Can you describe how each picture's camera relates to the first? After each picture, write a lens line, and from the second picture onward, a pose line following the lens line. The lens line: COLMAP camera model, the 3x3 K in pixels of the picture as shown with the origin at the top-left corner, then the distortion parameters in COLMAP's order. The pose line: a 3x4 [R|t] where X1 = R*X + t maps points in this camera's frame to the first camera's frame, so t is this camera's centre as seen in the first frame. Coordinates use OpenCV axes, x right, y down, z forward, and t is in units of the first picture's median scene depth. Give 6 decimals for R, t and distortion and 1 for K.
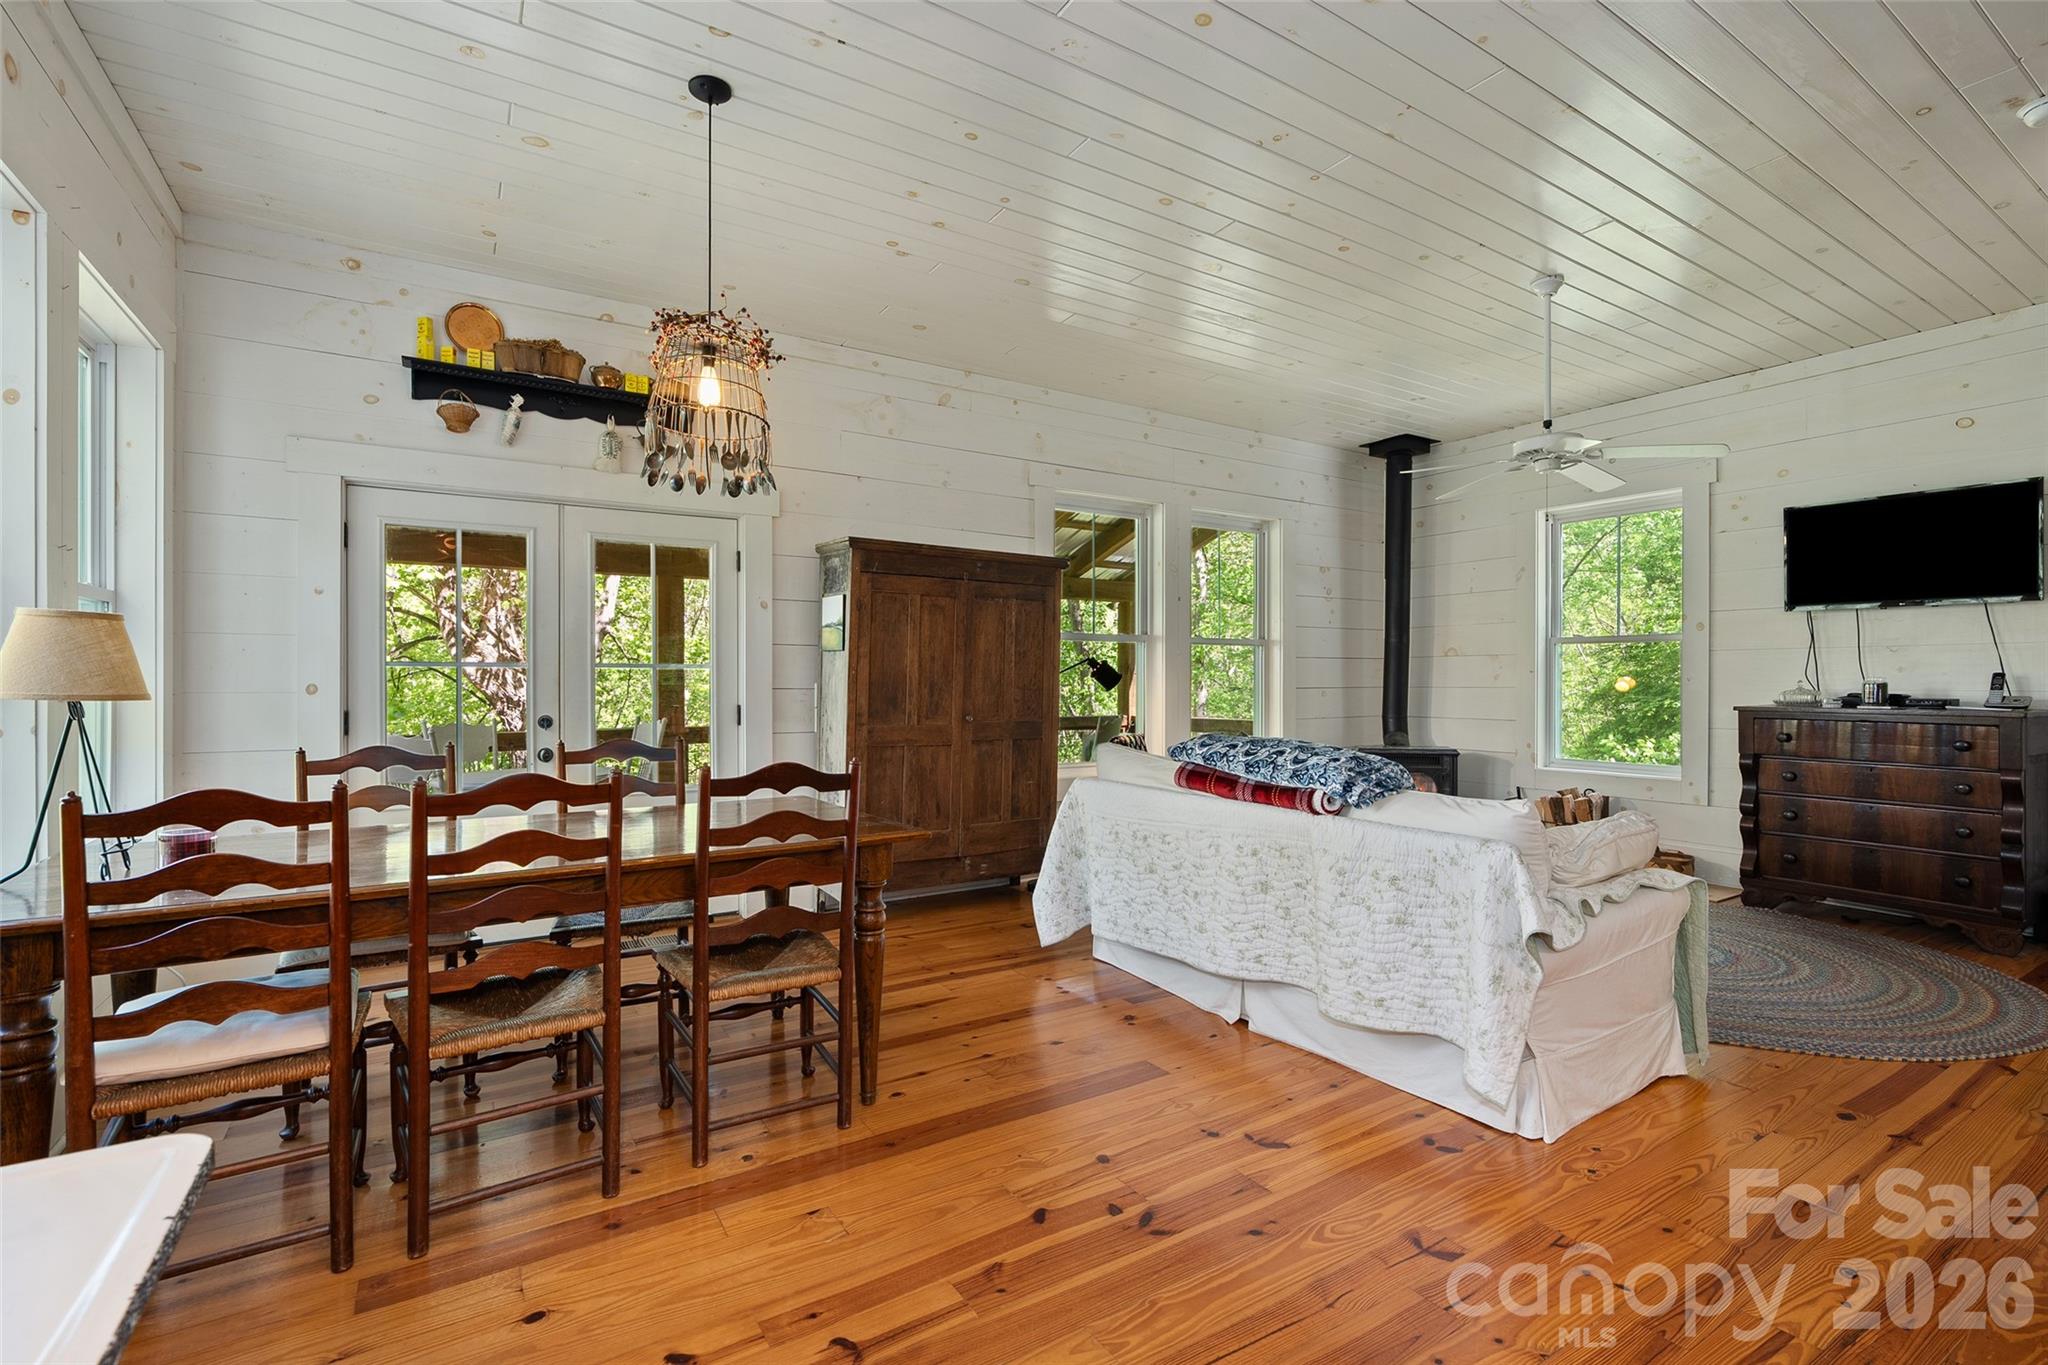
lens RADIAL K [[919.4, 0, 1015.2], [0, 919.4, 682.5], [0, 0, 1]] dist [-0.009317, 0.001925]
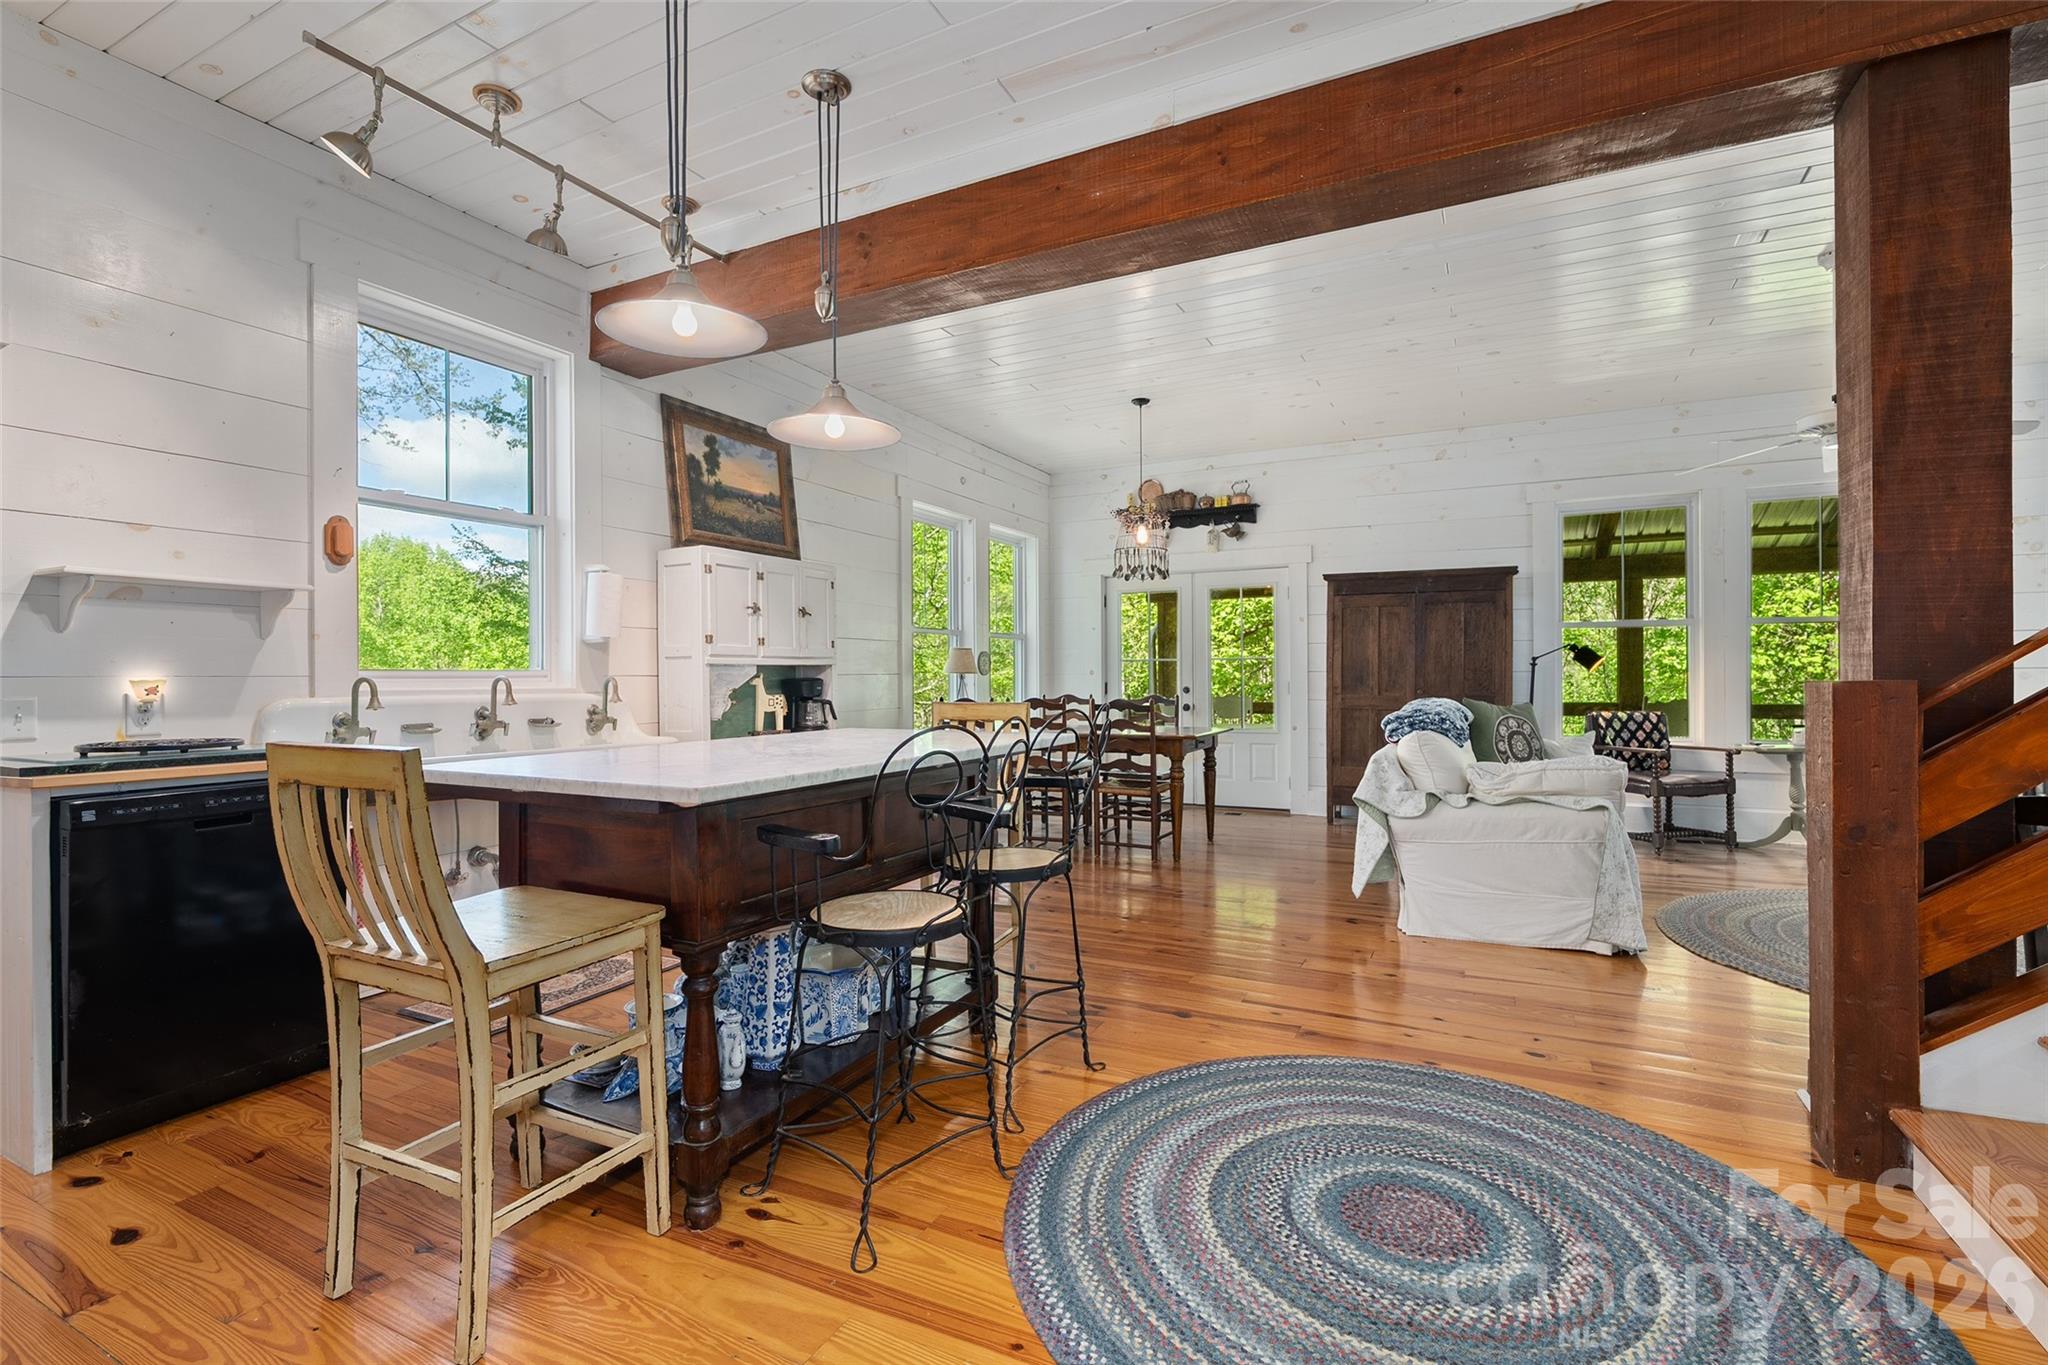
lens RADIAL K [[919.4, 0, 1023.4], [0, 919.4, 675.2], [0, 0, 1]] dist [-0.009317, 0.001925]
pose [[0.516155, -0.004264, -0.856485, 0.846703], [0.006182, 0.999980, -0.001253, 0.012241], [0.856473, -0.004648, 0.516171, -0.238437]]
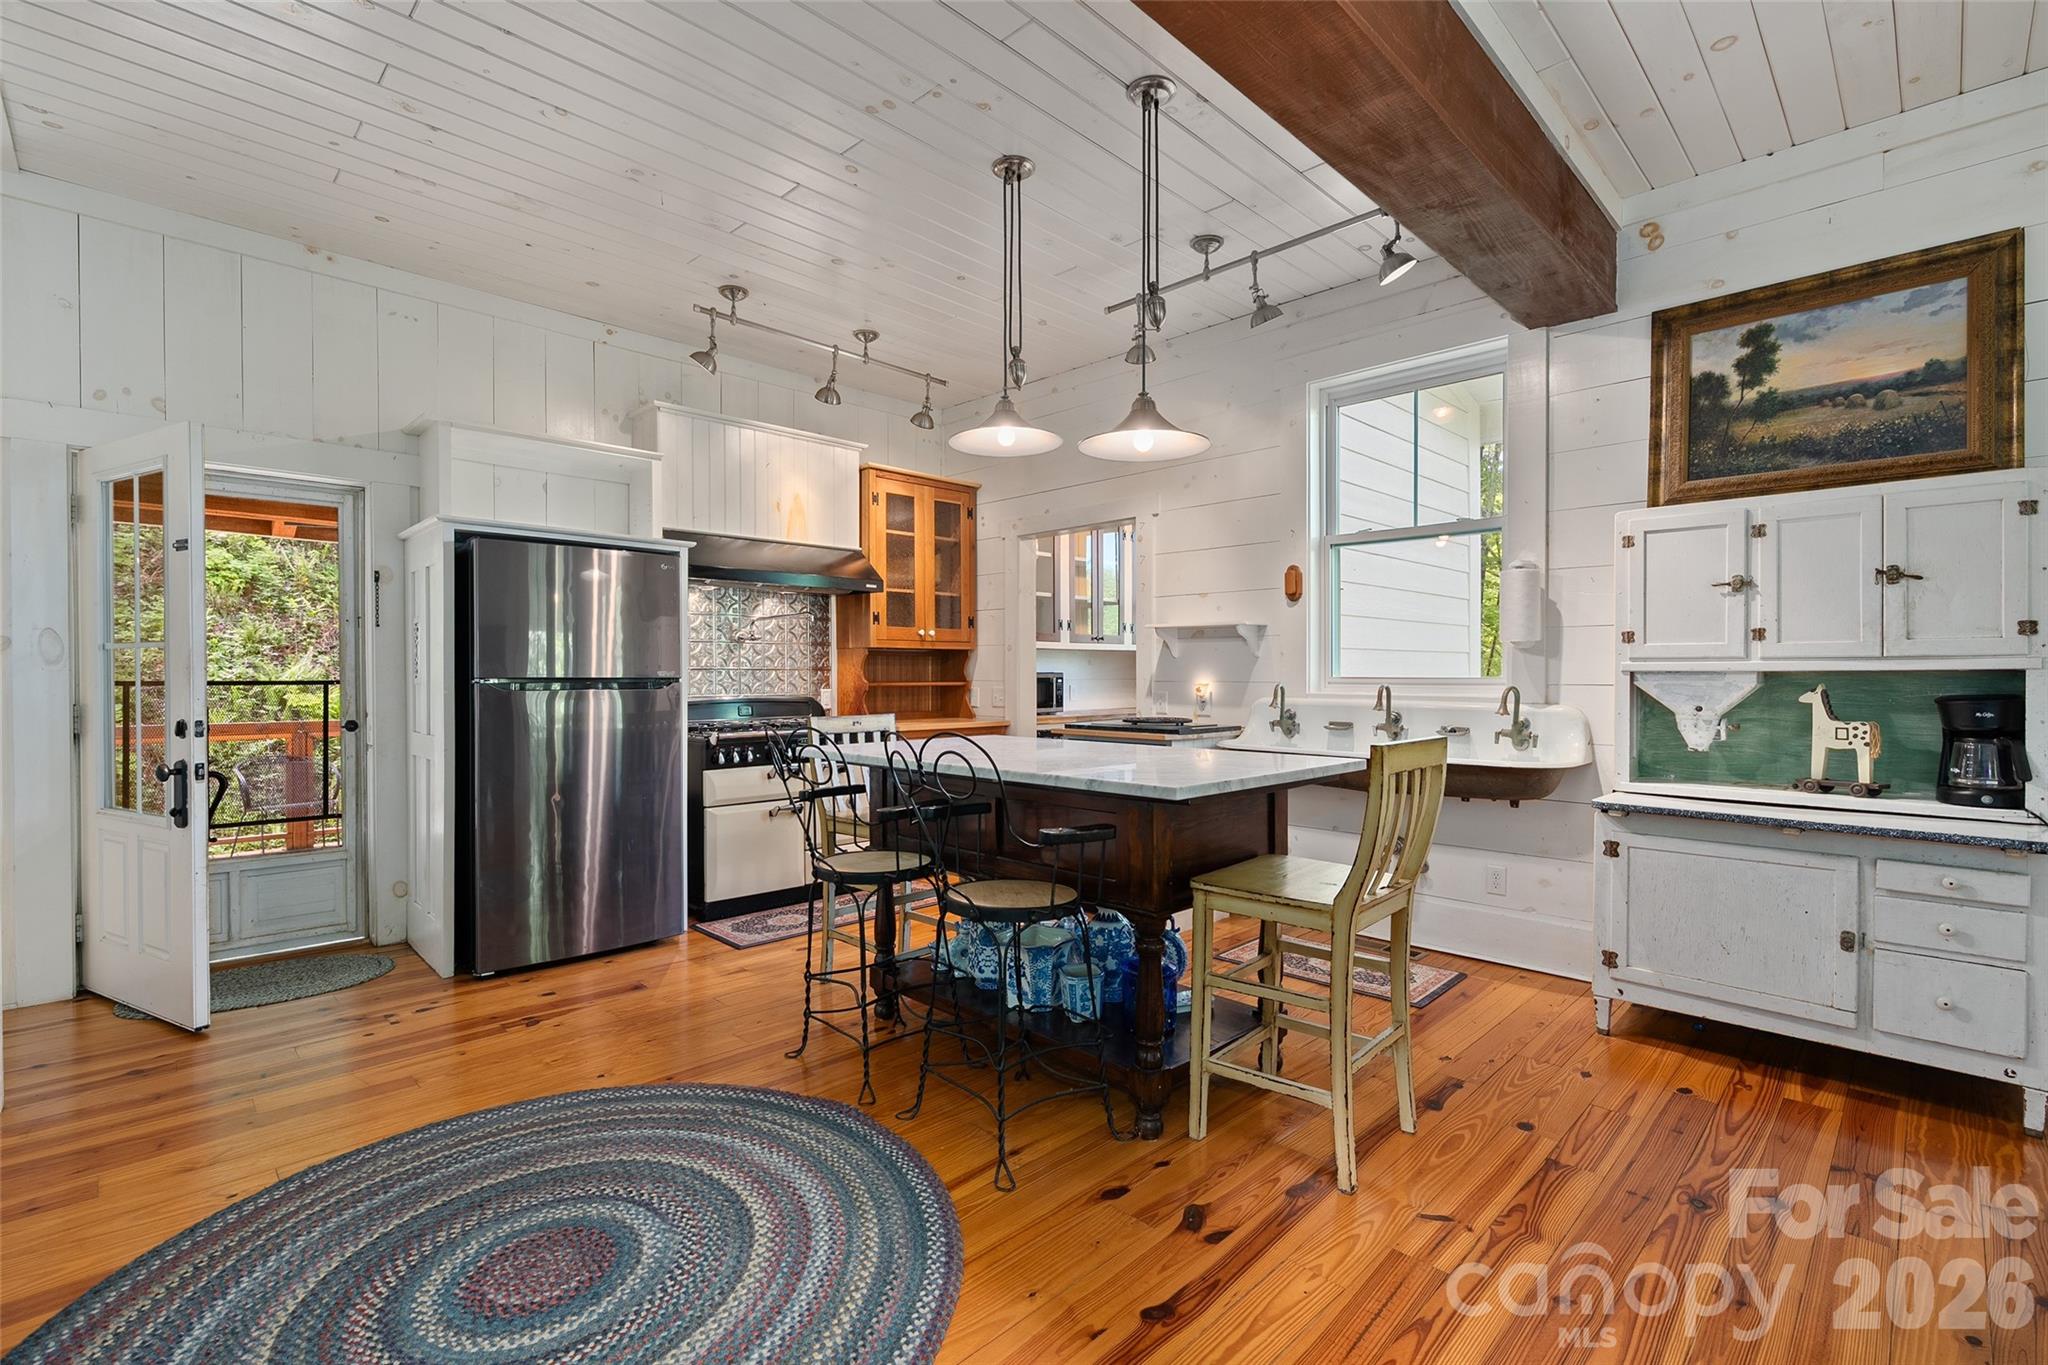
lens RADIAL K [[919.4, 0, 1021.4], [0, 919.4, 683.9], [0, 0, 1]] dist [-0.009317, 0.001925]
pose [[-0.973572, 0.003437, -0.228354, 0.478132], [0.000912, 0.999937, 0.011161, -0.000895], [0.228378, 0.010657, -0.973514, 0.536576]]
